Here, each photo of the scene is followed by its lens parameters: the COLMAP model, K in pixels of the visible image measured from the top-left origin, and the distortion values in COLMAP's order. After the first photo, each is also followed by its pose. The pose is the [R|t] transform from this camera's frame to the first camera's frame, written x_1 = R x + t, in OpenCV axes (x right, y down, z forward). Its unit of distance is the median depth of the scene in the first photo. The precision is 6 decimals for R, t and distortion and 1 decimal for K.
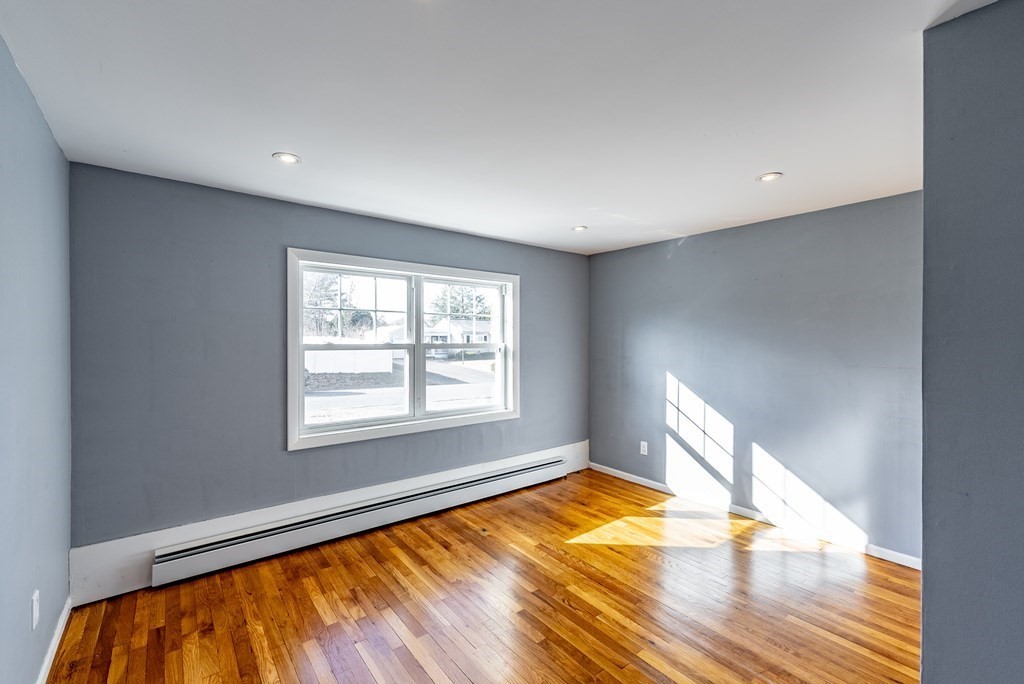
lens RADIAL K [[436.3, 0, 564.4], [0, 436.3, 333.0], [0, 0, 1]] dist [-0.000416, -0.000130]
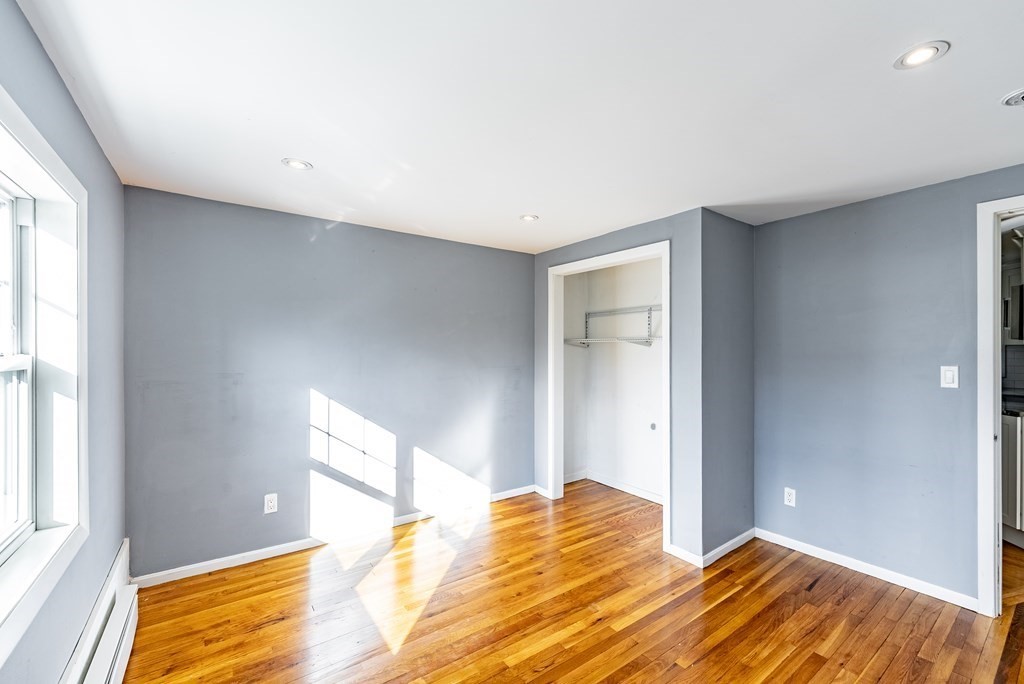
lens RADIAL K [[424.3, 0, 518.2], [0, 424.3, 338.8], [0, 0, 1]] dist [0.000302, -0.000192]
pose [[0.107053, 0.019706, 0.994058, -0.486682], [-0.021200, 0.999621, -0.017534, 0.006896], [-0.994027, -0.019197, 0.107430, 0.584964]]
